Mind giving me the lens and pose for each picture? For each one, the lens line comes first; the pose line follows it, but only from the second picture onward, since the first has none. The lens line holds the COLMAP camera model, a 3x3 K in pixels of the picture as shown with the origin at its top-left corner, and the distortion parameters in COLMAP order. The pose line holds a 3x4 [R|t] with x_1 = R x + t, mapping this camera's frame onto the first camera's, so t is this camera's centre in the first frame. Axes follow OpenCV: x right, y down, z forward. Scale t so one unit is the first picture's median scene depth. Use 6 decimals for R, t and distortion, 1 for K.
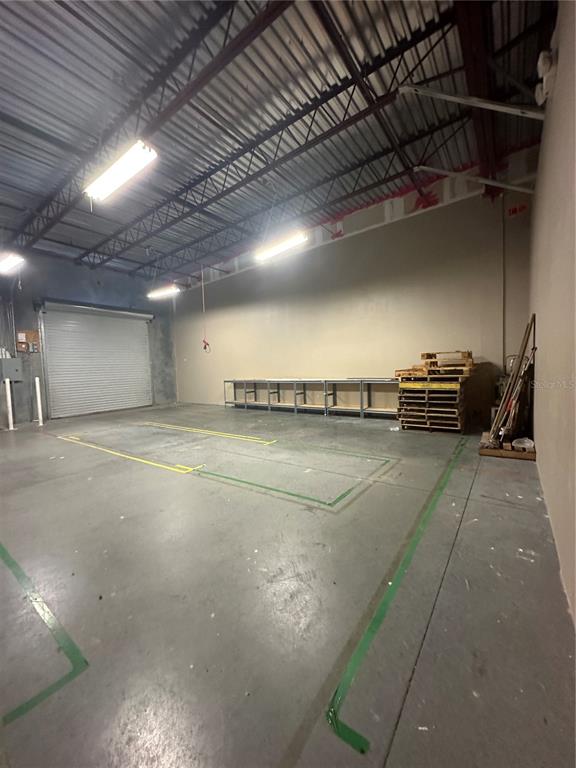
lens RADIAL K [[307.9, 0, 289.2], [0, 307.9, 384.5], [0, 0, 1]] dist [-0.005564, 0.001362]
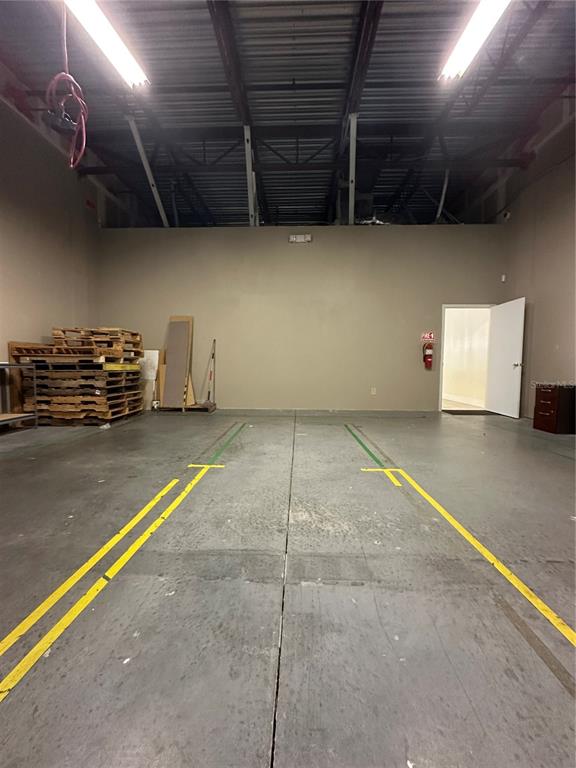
lens RADIAL K [[307.9, 0, 288.3], [0, 307.9, 382.1], [0, 0, 1]] dist [-0.005564, 0.001362]
pose [[-0.559530, -0.011722, 0.828727, -0.446475], [0.061381, 0.996568, 0.055538, 0.021457], [-0.826534, 0.081943, -0.556891, 0.913737]]
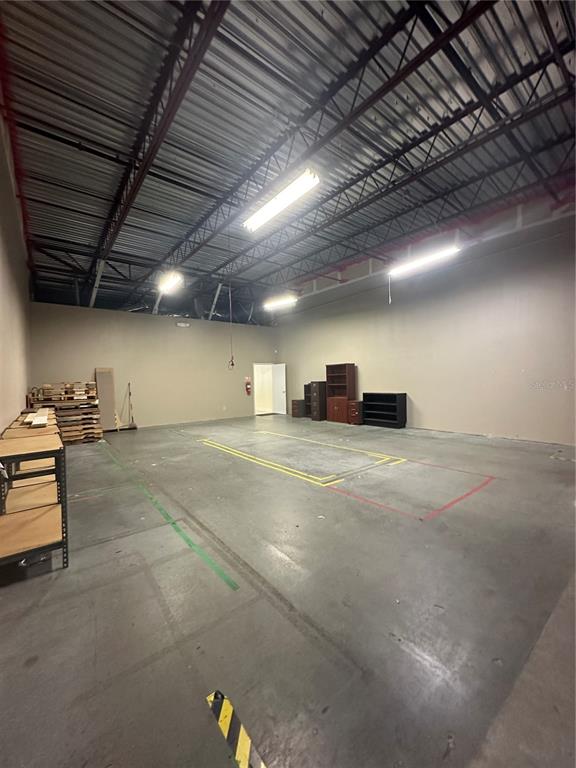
lens RADIAL K [[307.9, 0, 289.0], [0, 307.9, 389.8], [0, 0, 1]] dist [-0.005564, 0.001362]
pose [[-0.959374, 0.051690, 0.277363, -0.665035], [0.075148, 0.994377, 0.074616, -0.092416], [-0.271946, 0.092428, -0.957863, 1.766174]]
